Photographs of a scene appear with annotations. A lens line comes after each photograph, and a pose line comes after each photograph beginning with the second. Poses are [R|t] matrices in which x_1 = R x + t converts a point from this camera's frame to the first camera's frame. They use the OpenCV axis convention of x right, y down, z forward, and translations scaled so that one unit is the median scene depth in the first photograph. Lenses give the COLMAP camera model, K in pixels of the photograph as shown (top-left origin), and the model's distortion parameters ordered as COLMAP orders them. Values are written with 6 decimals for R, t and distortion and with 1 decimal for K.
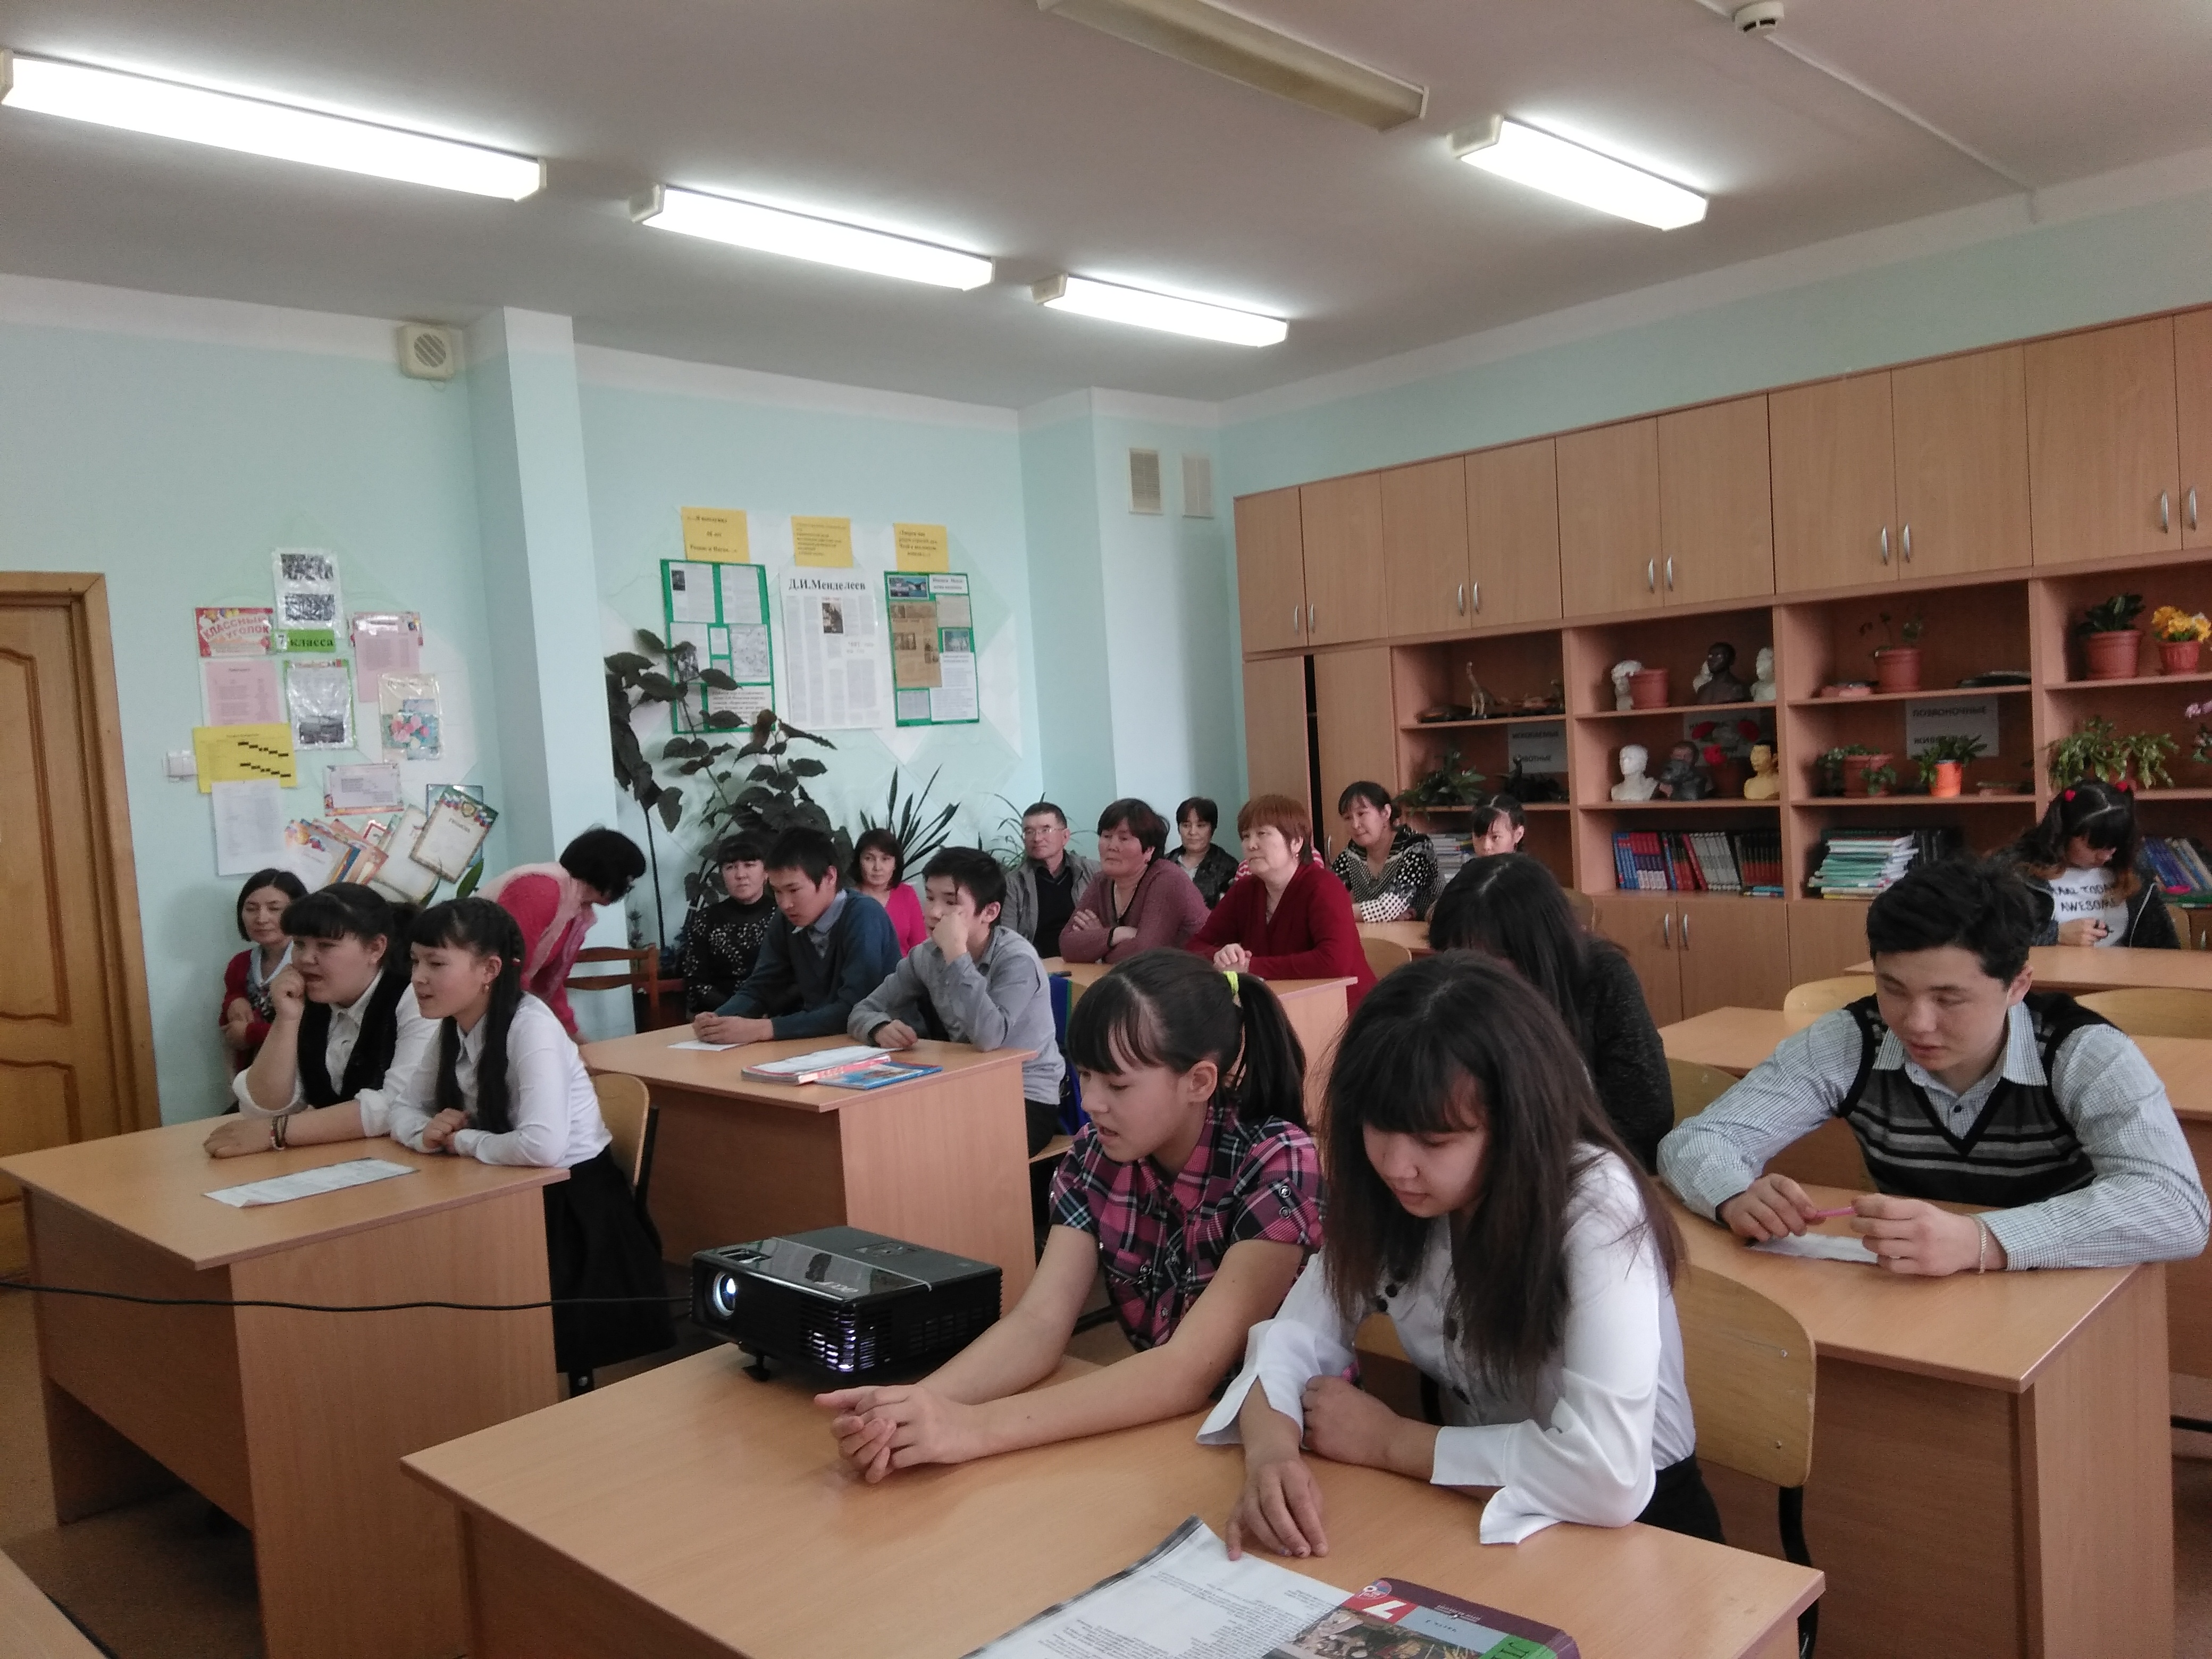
lens RADIAL K [[1689.0, 0, 1089.8], [0, 1689.0, 843.7], [0, 0, 1]] dist [0.118162, -0.171255]
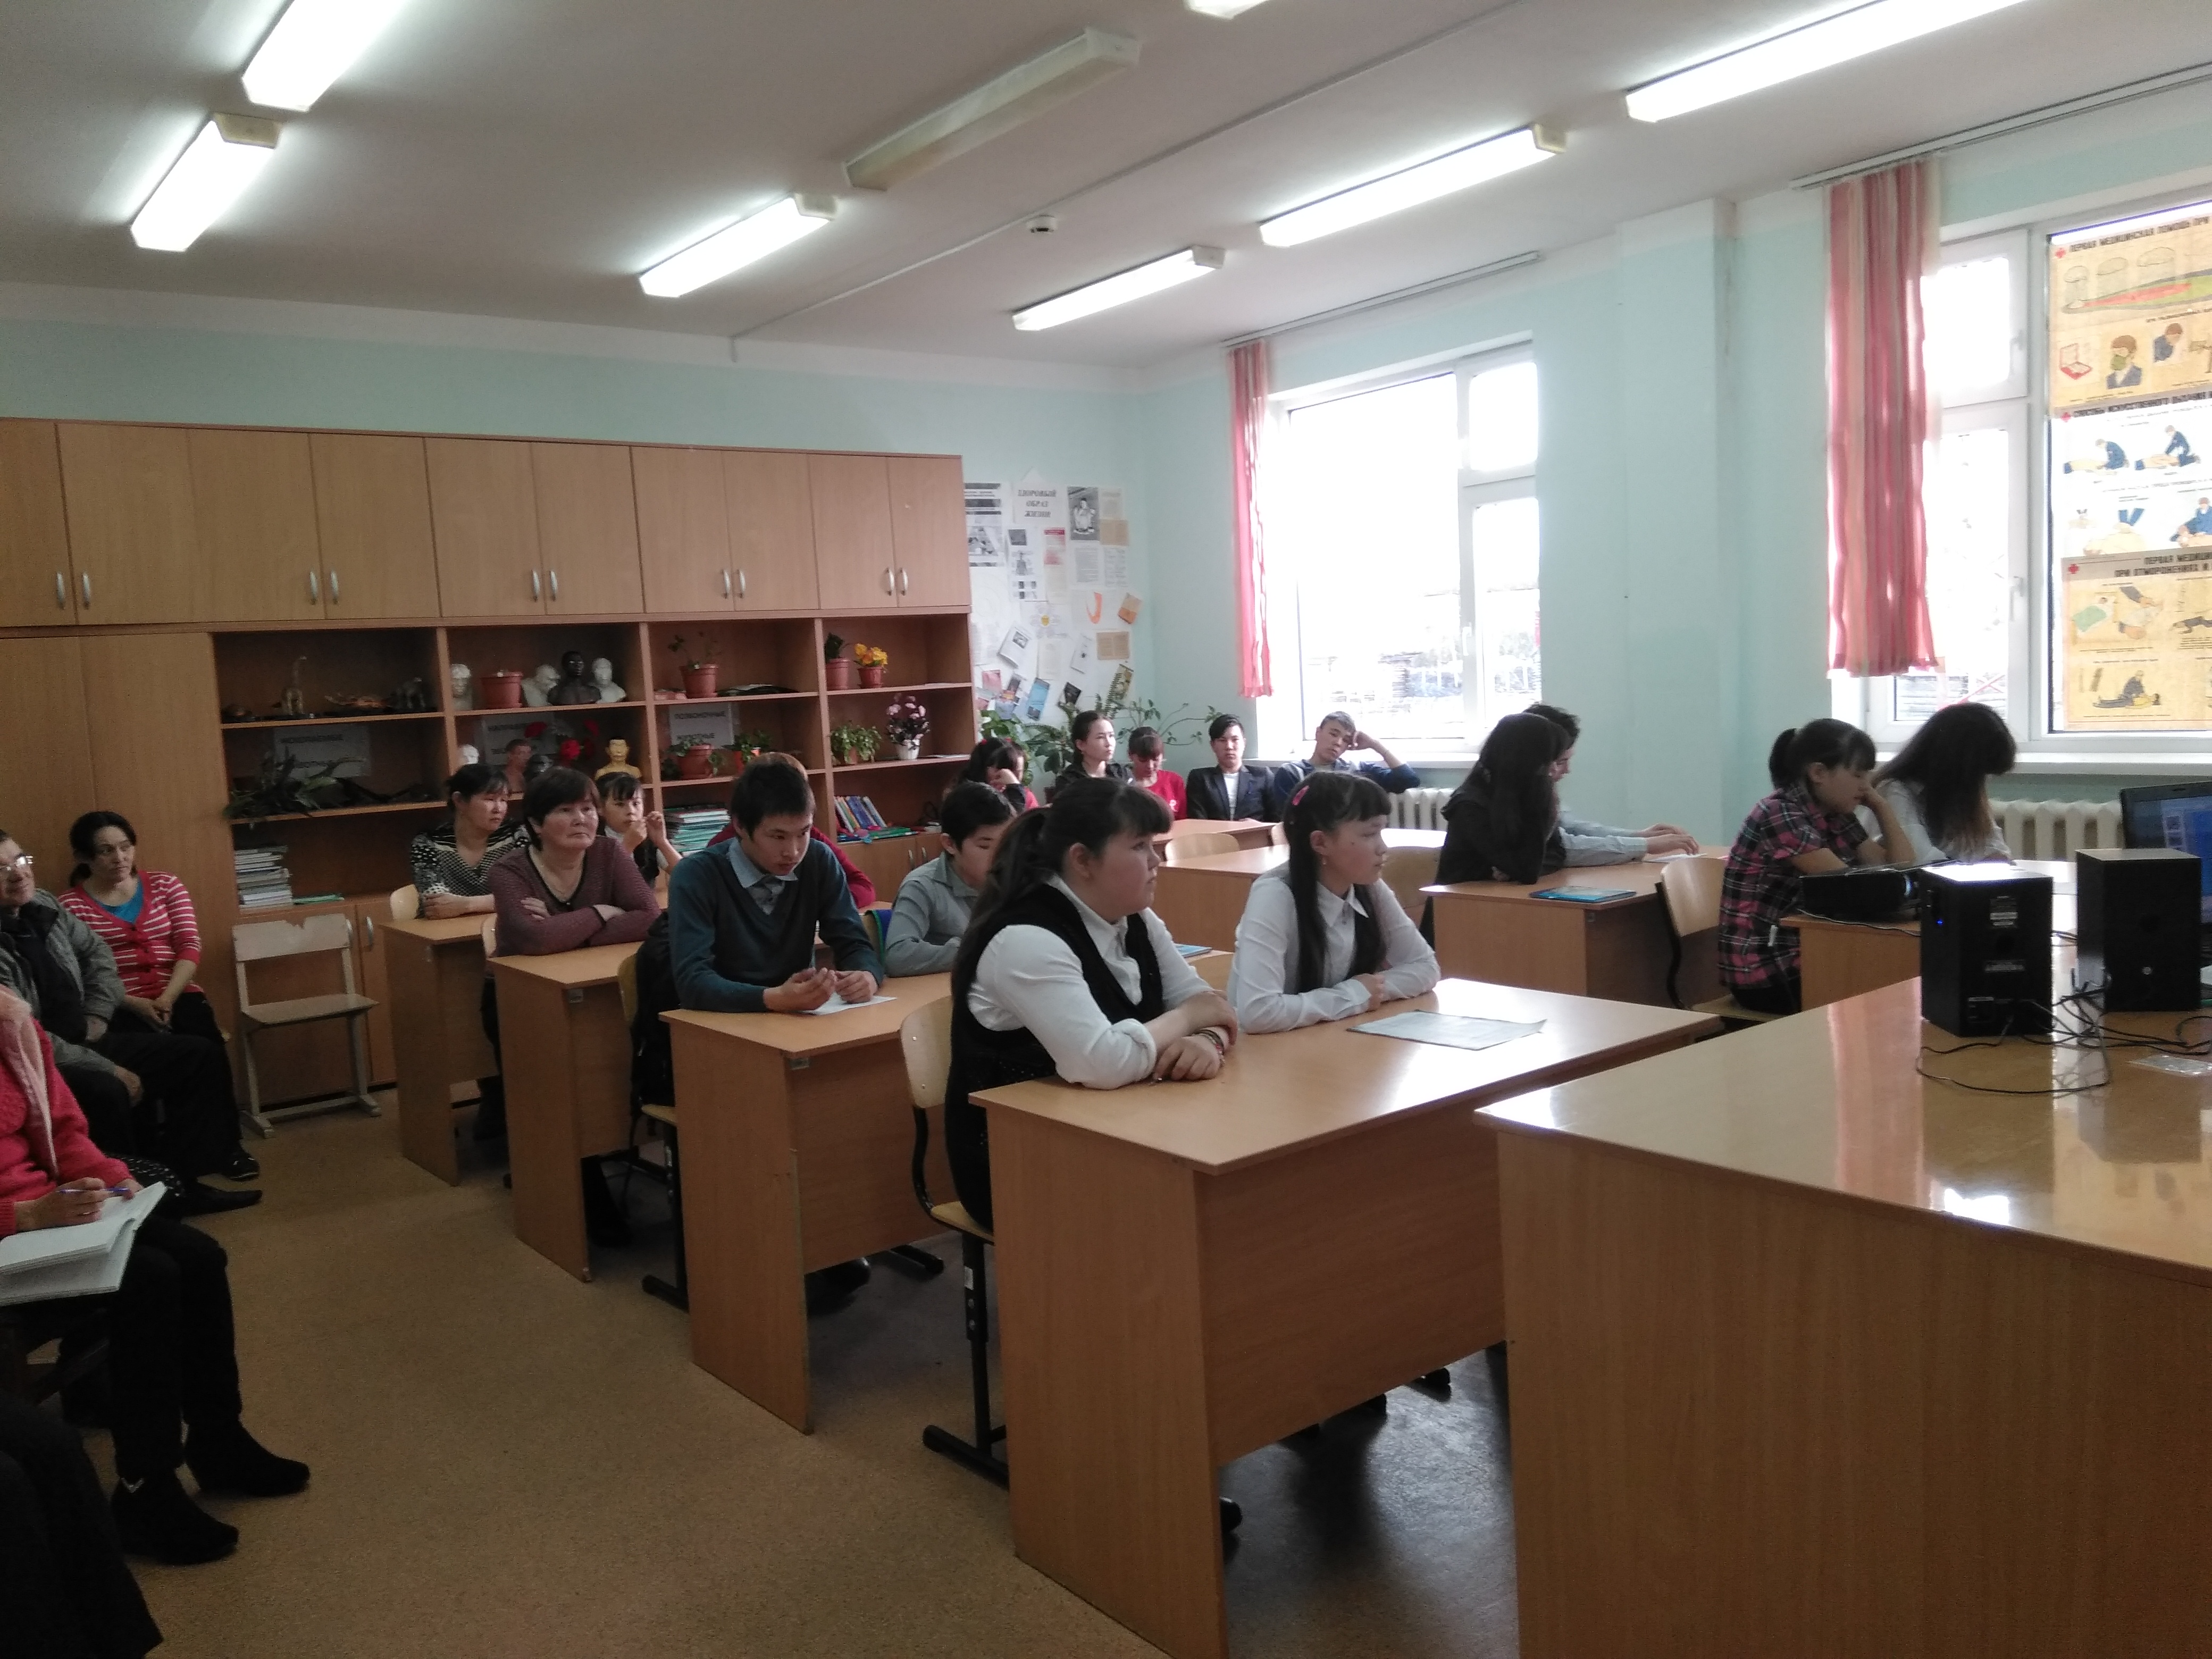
lens RADIAL K [[1689.0, 0, 1089.8], [0, 1689.0, 843.7], [0, 0, 1]] dist [0.118162, -0.171255]
pose [[0.132823, -0.040332, 0.990319, -0.765728], [0.110549, 0.993540, 0.025636, 0.020941], [-0.984955, 0.106073, 0.136423, 0.548118]]
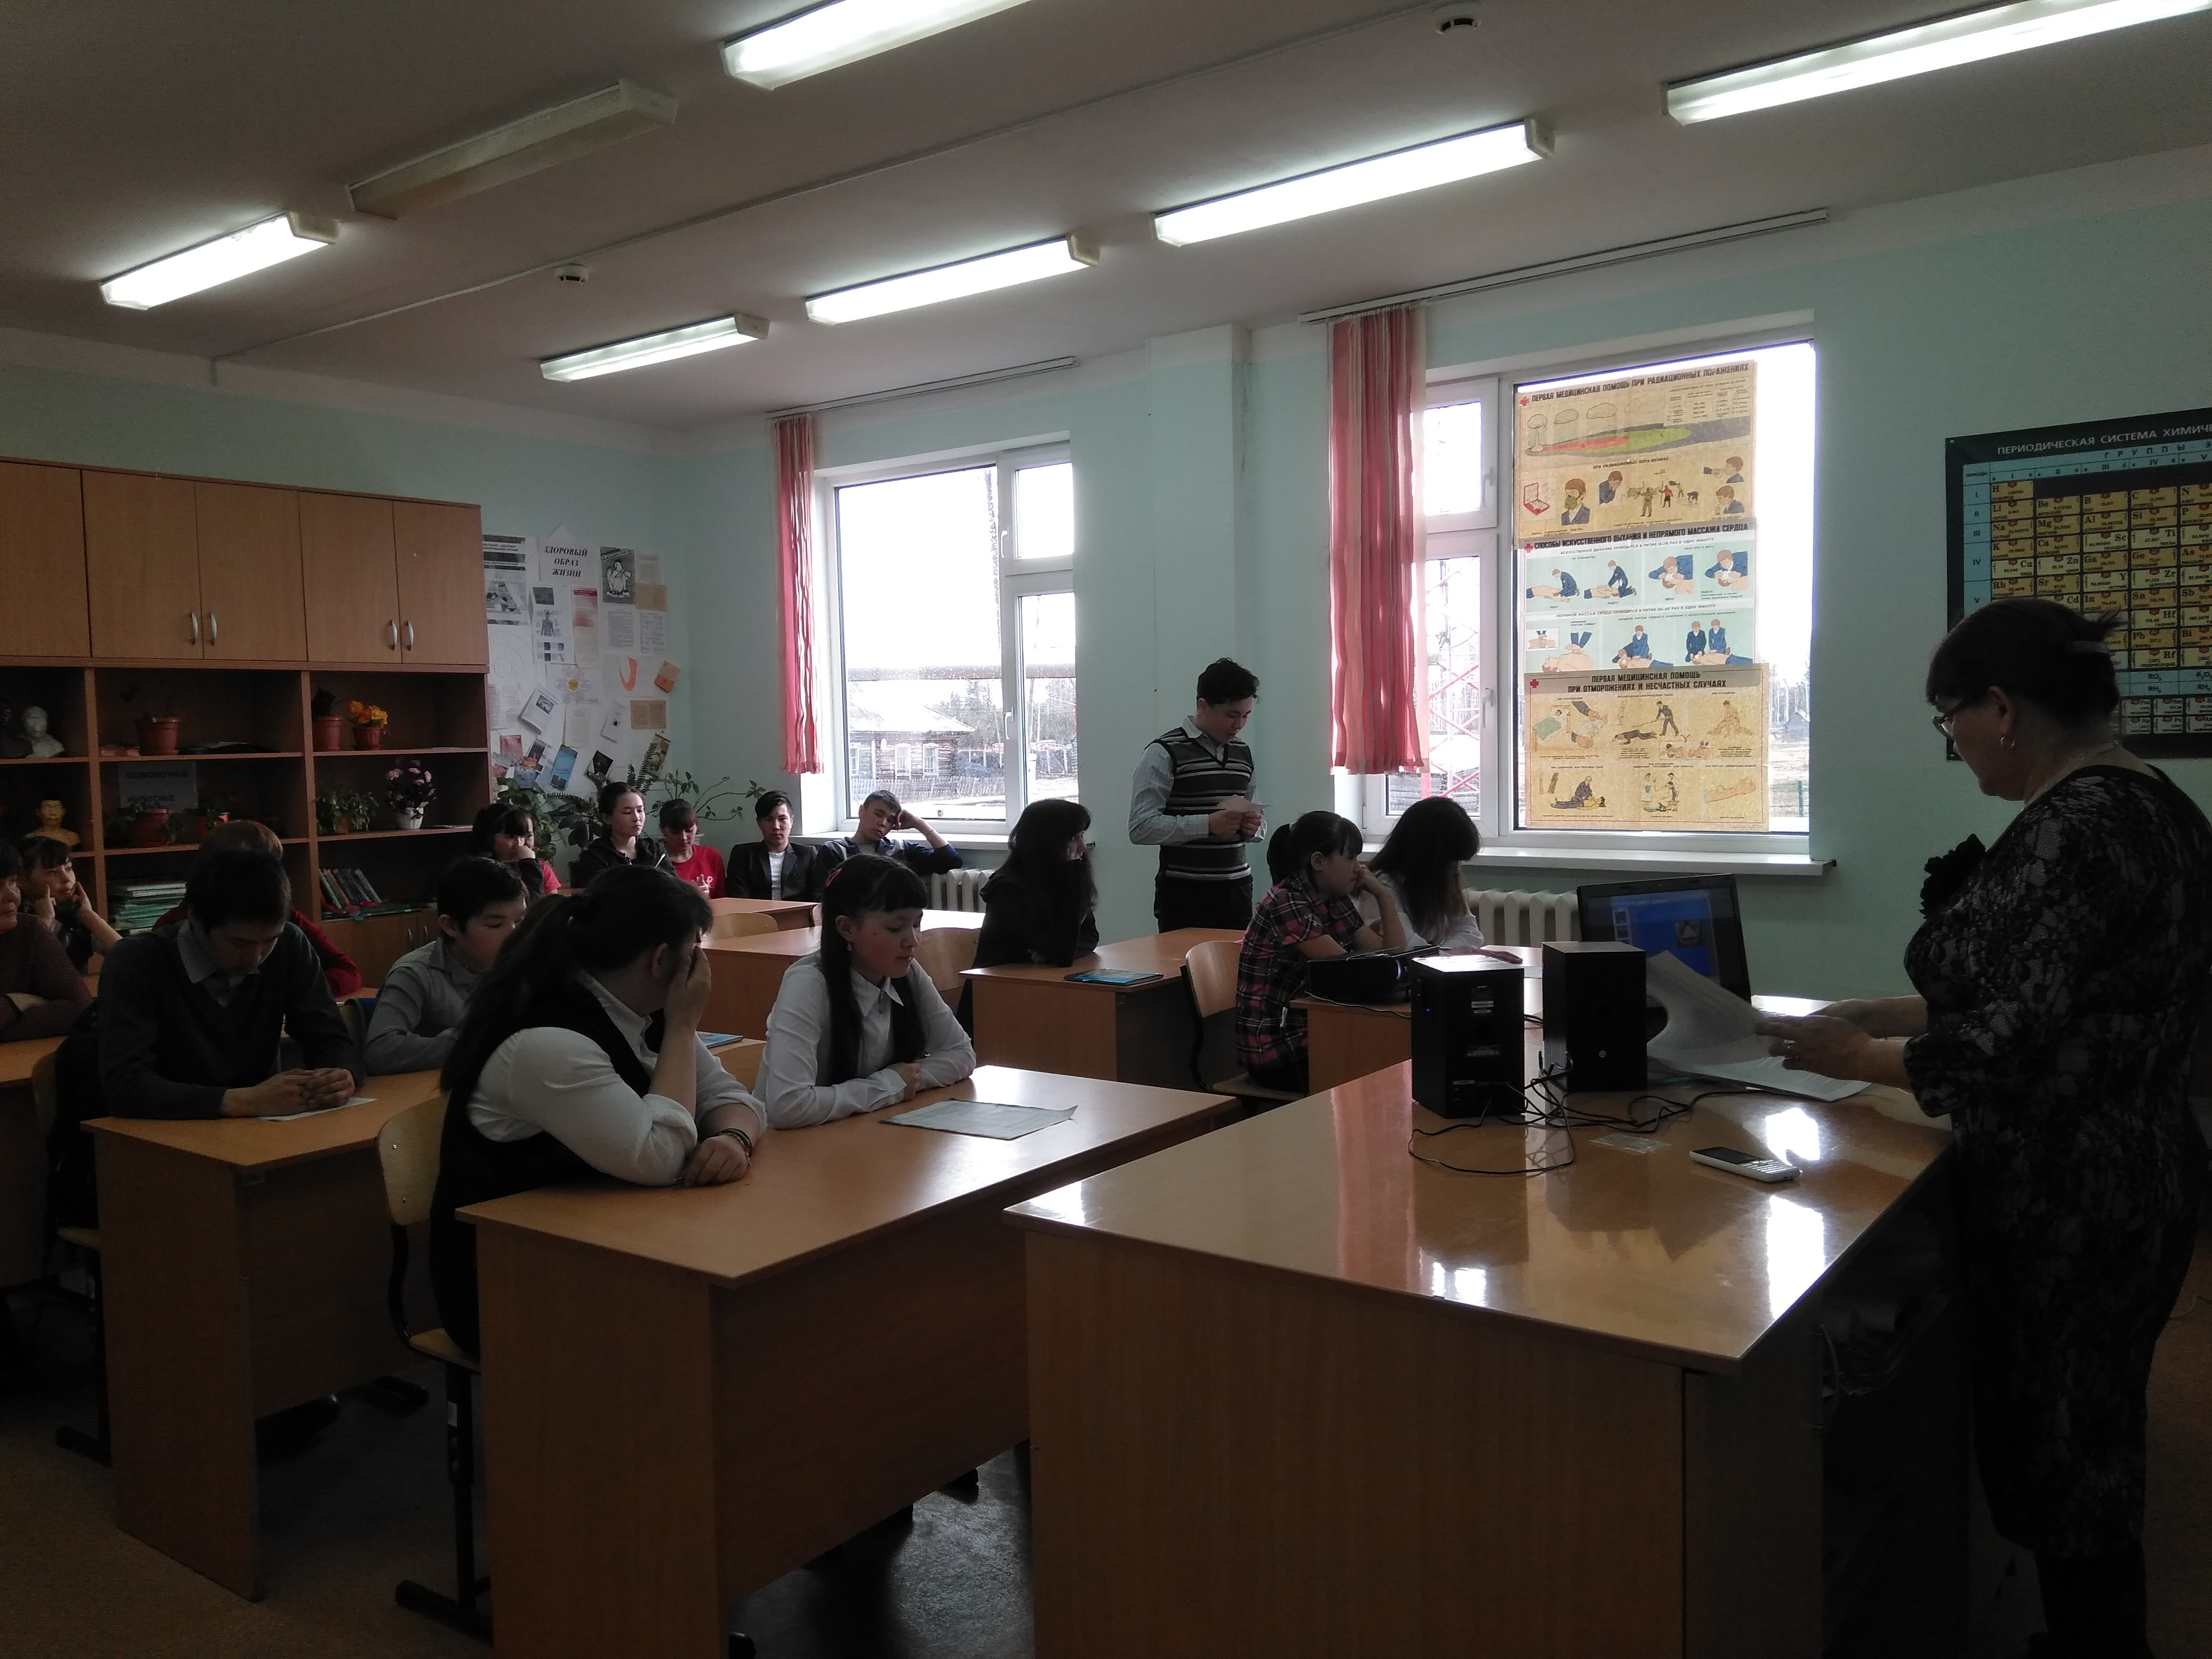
lens RADIAL K [[1694.7, 0, 1092.0], [0, 1694.7, 840.0], [0, 0, 1]] dist [0.129681, -0.205643]
pose [[-0.132684, 0.006200, 0.991139, -0.753169], [0.092559, 0.995688, 0.006163, 0.018848], [-0.986827, 0.092557, -0.132686, 0.544791]]
